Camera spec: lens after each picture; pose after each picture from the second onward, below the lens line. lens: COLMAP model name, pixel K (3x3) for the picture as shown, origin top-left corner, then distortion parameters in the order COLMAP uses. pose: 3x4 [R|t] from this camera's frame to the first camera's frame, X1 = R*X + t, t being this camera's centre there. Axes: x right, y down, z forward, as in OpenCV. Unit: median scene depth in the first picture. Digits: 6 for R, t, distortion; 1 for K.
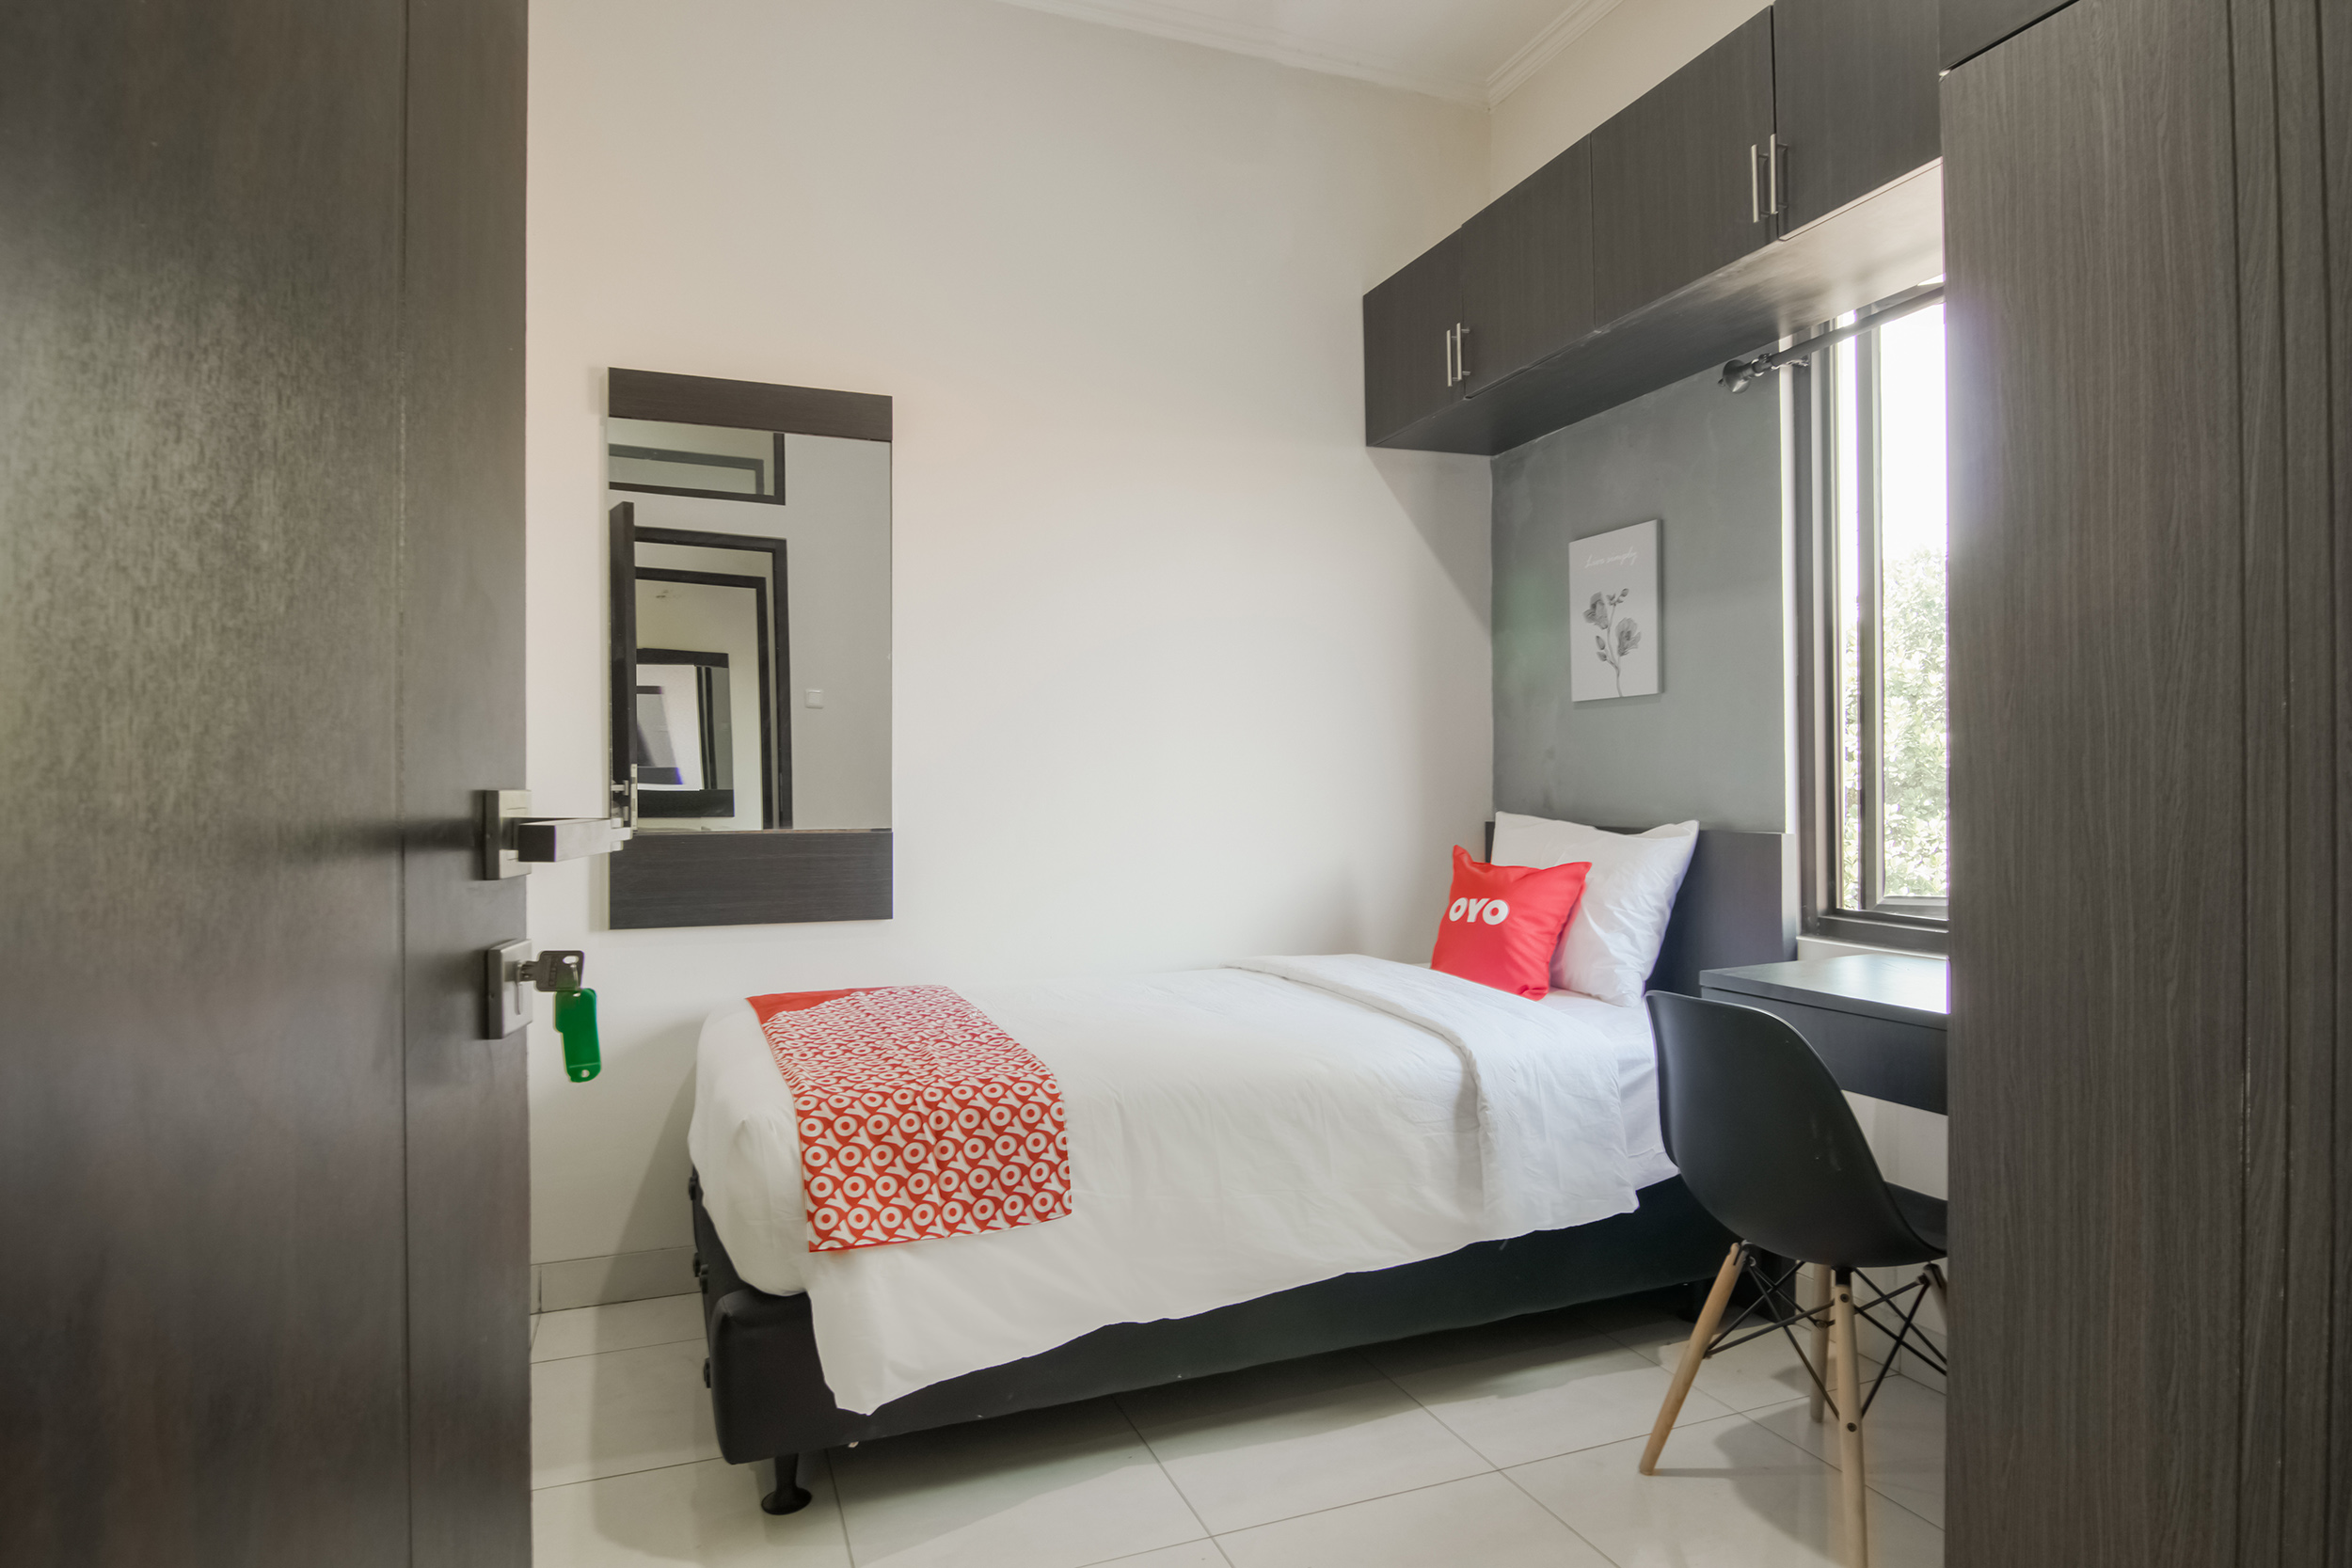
lens RADIAL K [[1303.0, 0, 1163.5], [0, 1303.0, 793.7], [0, 0, 1]] dist [-0.003970, -0.000307]
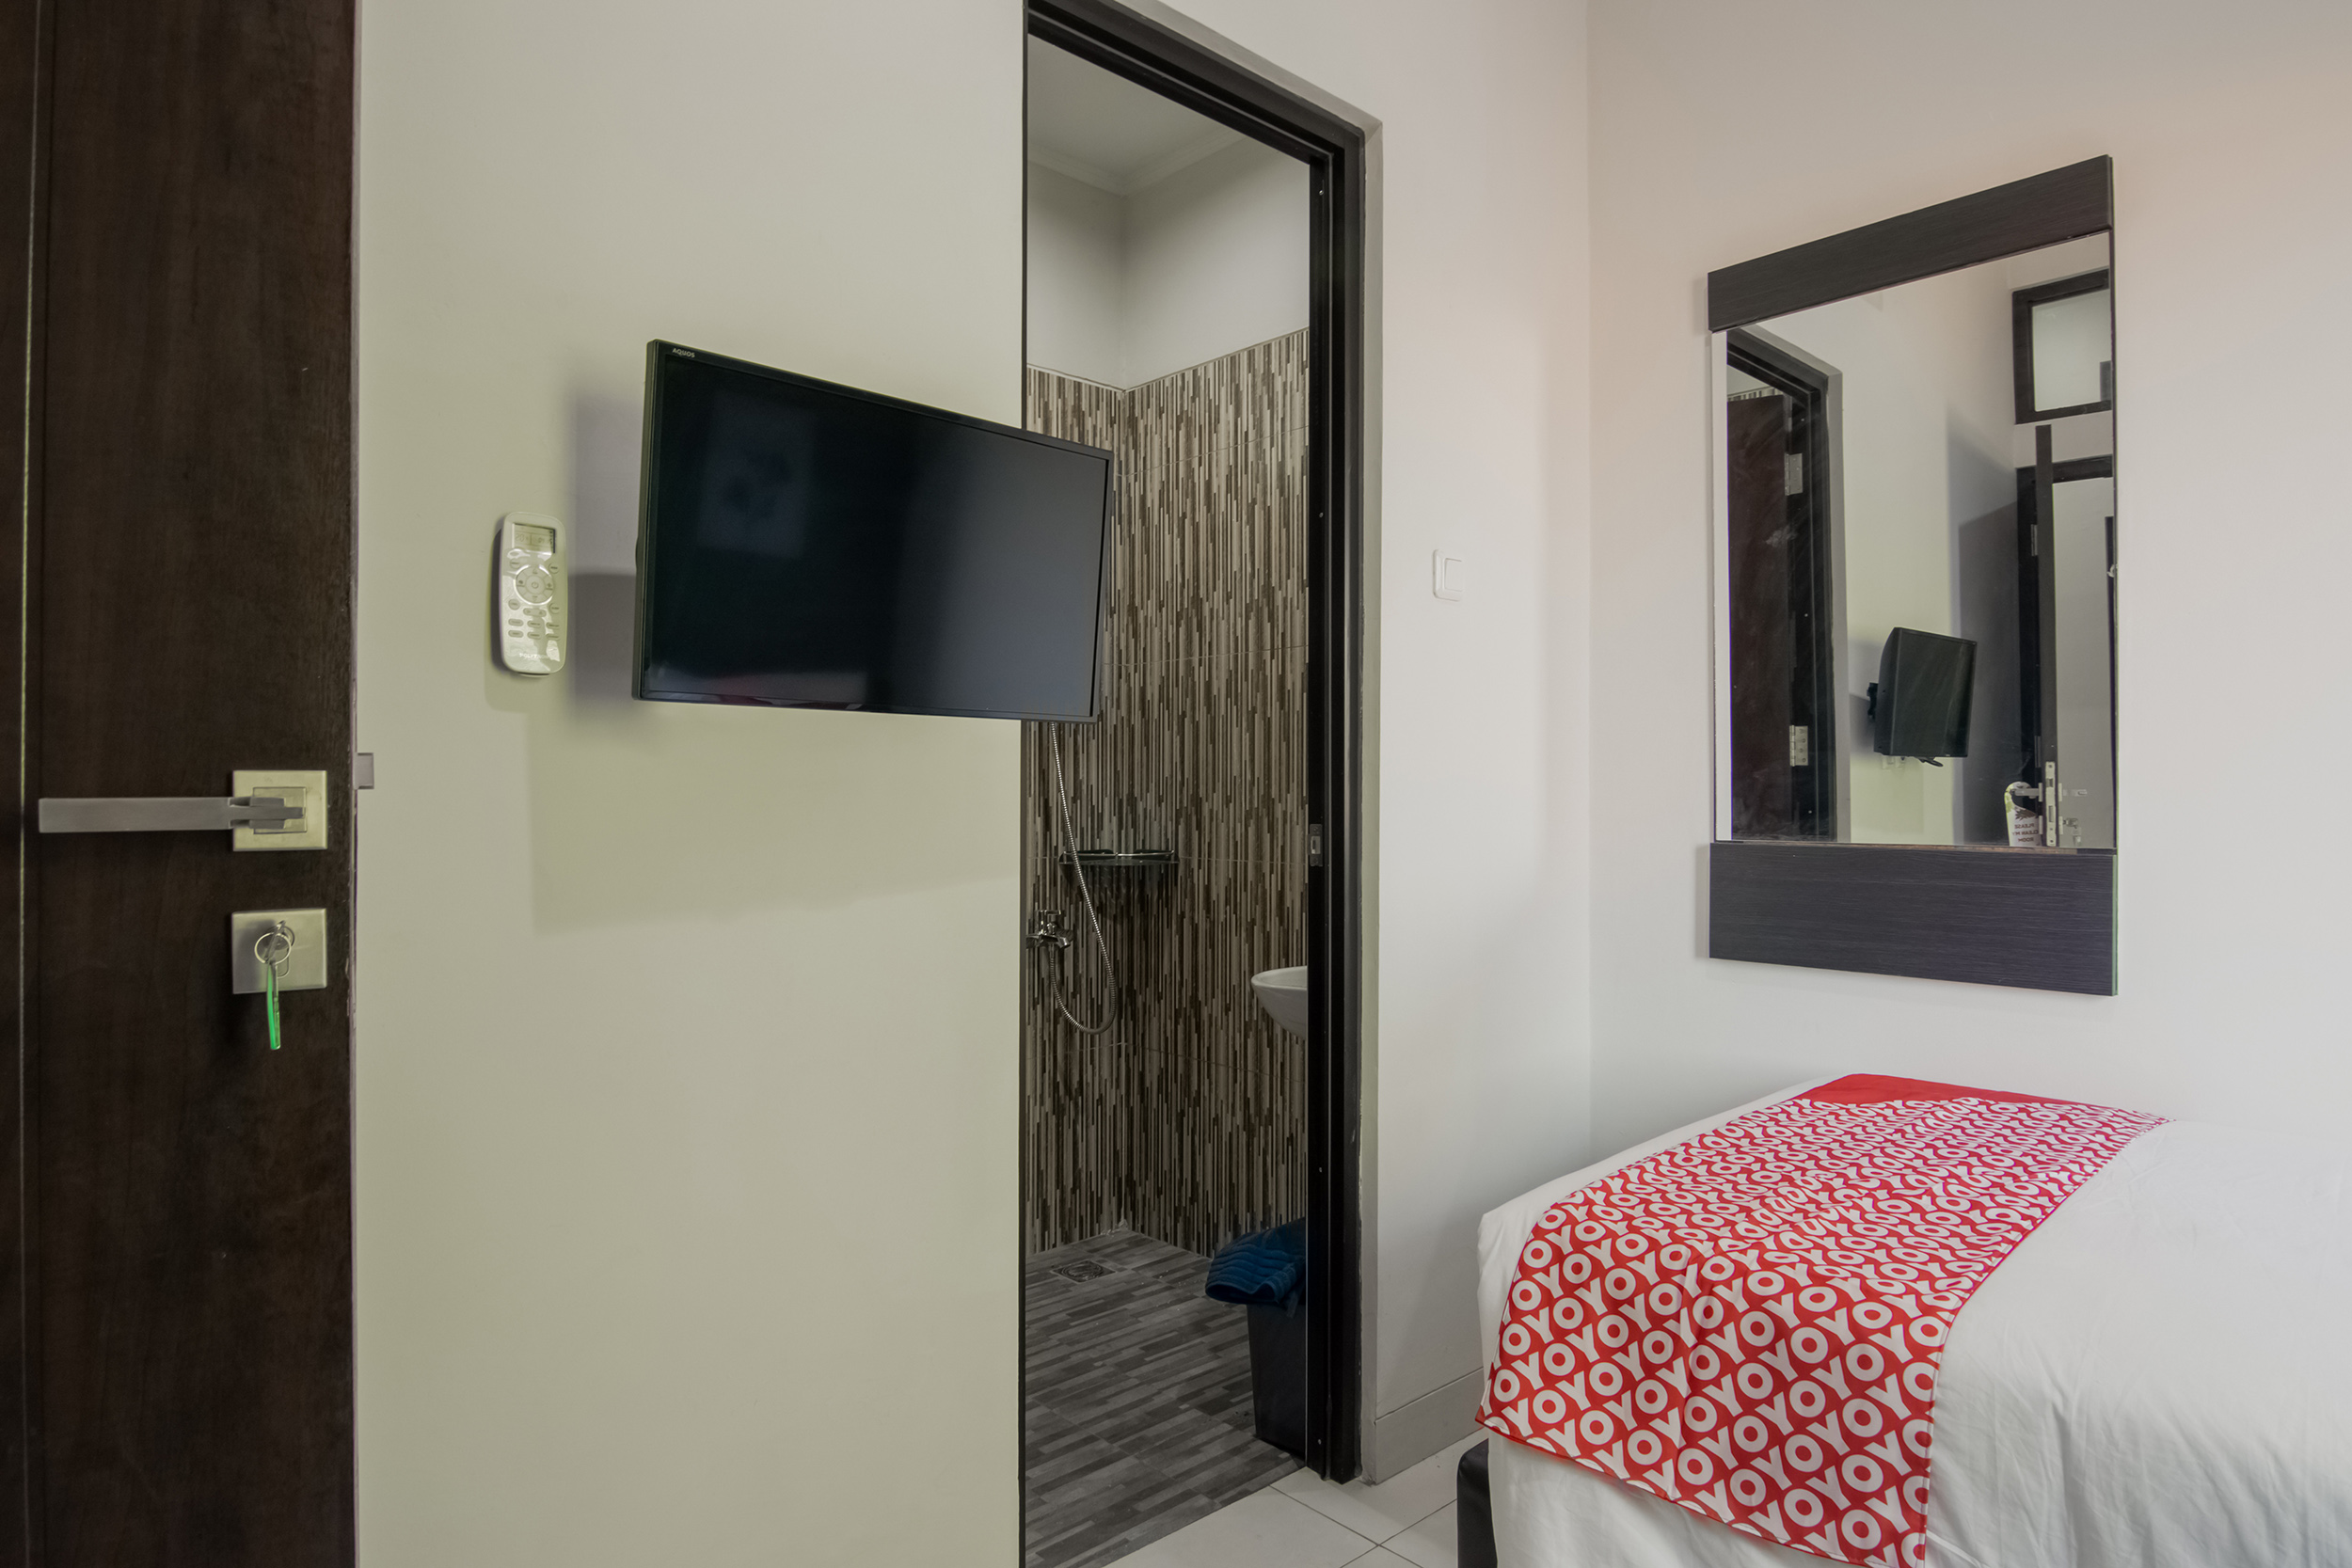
lens RADIAL K [[1303.0, 0, 1170.1], [0, 1303.0, 816.9], [0, 0, 1]] dist [-0.003970, -0.000307]
pose [[0.373811, 0.015532, -0.927375, 0.306964], [-0.006347, 0.999879, 0.014188, 0.007092], [0.927483, 0.000583, 0.373865, 0.533331]]
